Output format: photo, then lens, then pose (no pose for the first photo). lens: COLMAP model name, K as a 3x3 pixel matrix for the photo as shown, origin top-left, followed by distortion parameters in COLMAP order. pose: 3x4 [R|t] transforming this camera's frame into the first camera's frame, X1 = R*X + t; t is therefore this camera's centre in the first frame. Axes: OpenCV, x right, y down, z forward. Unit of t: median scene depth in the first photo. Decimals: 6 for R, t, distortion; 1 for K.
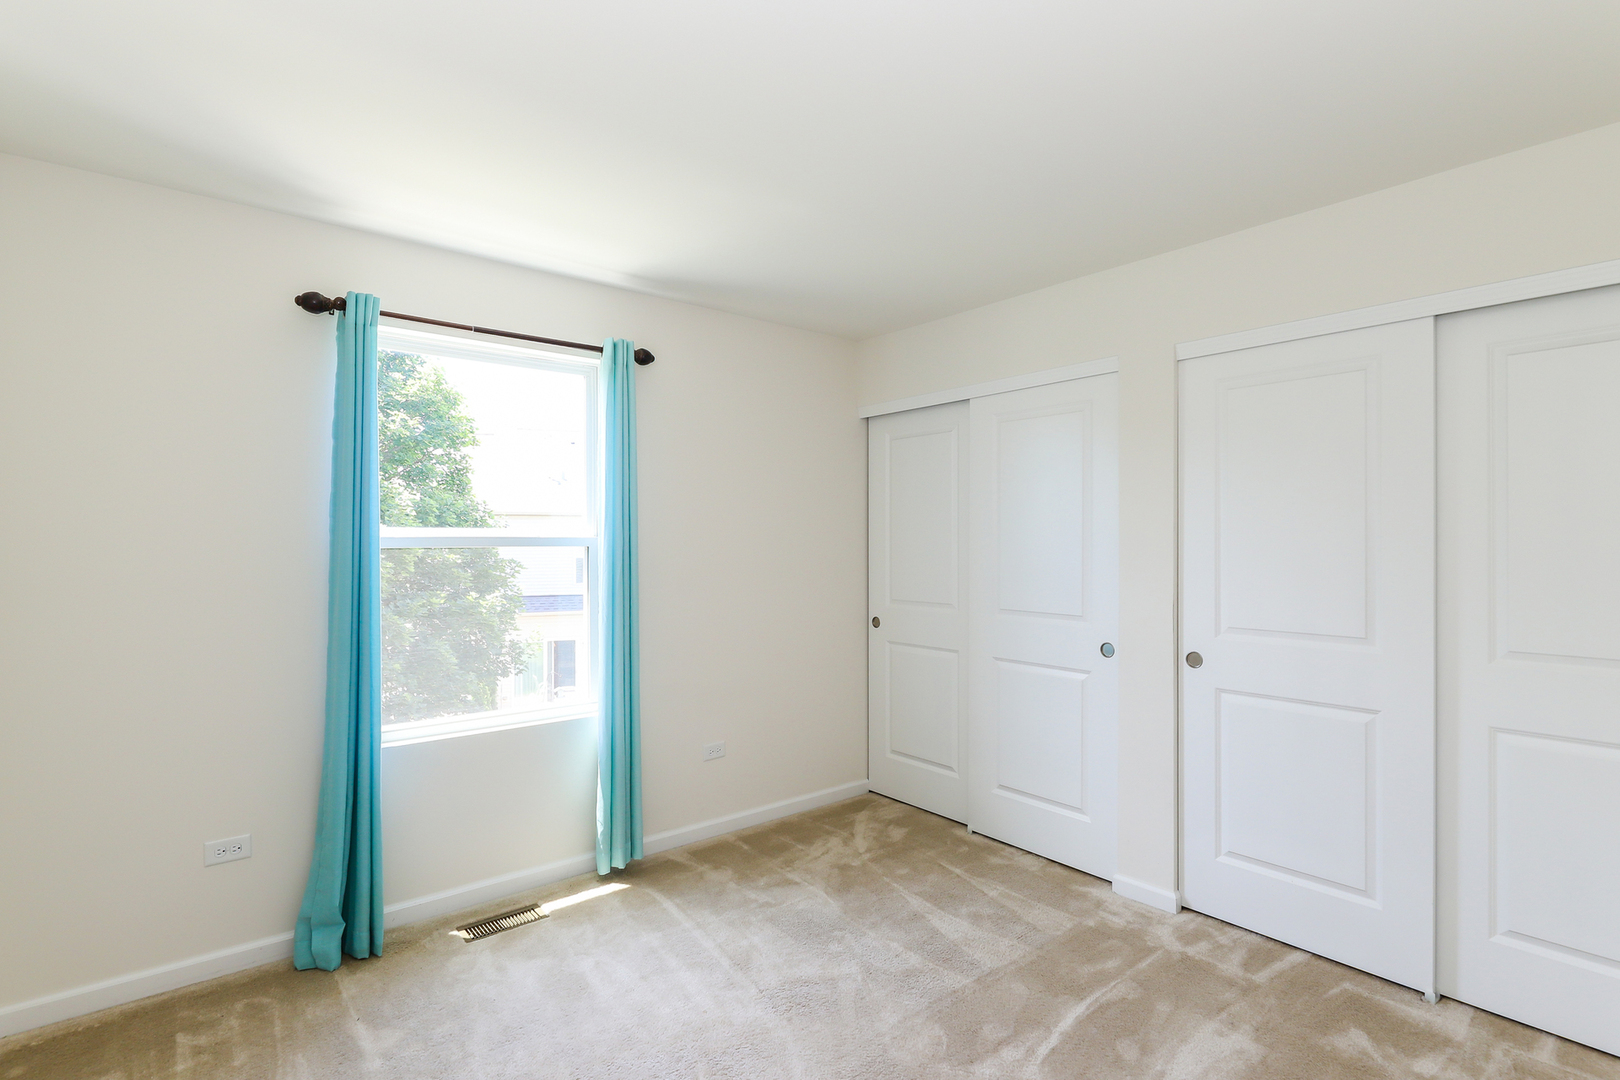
lens RADIAL K [[780.2, 0, 809.3], [0, 780.2, 542.0], [0, 0, 1]] dist [0.001241, -0.001709]
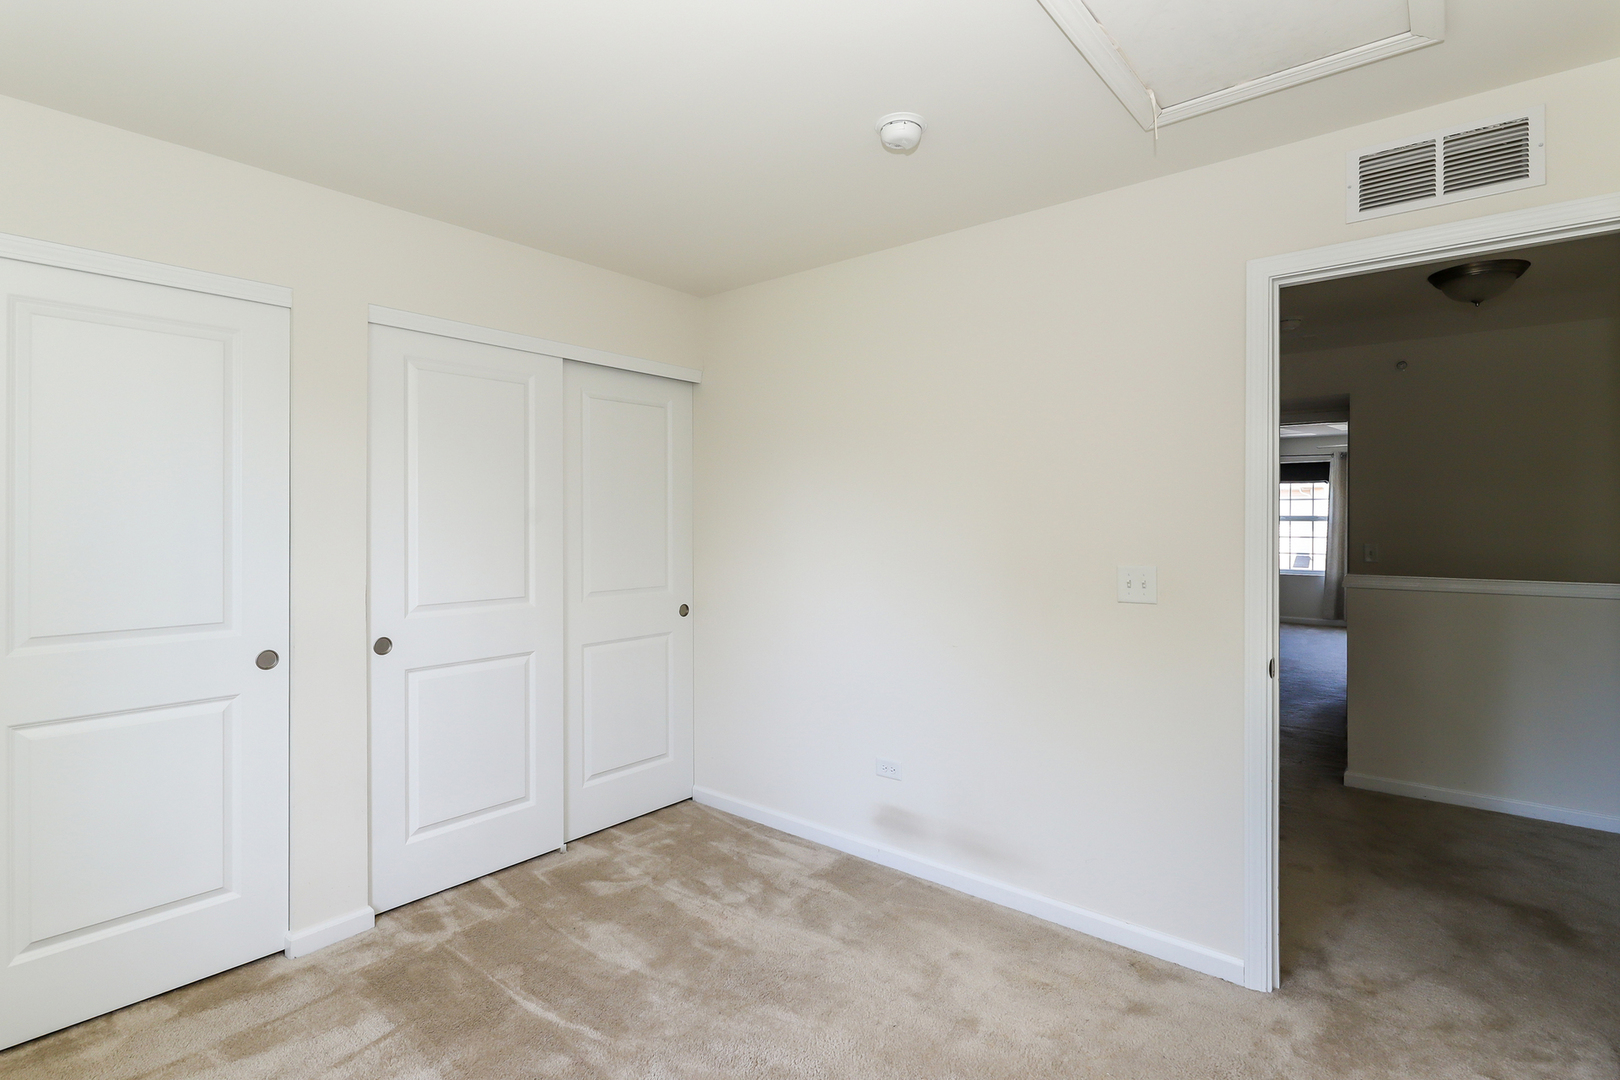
lens RADIAL K [[780.2, 0, 809.3], [0, 780.2, 542.0], [0, 0, 1]] dist [0.001241, -0.001709]
pose [[-0.186754, -0.024851, 0.982092, -0.588970], [0.002716, 0.999663, 0.025812, 0.004392], [-0.982403, 0.007488, -0.186623, 0.766254]]
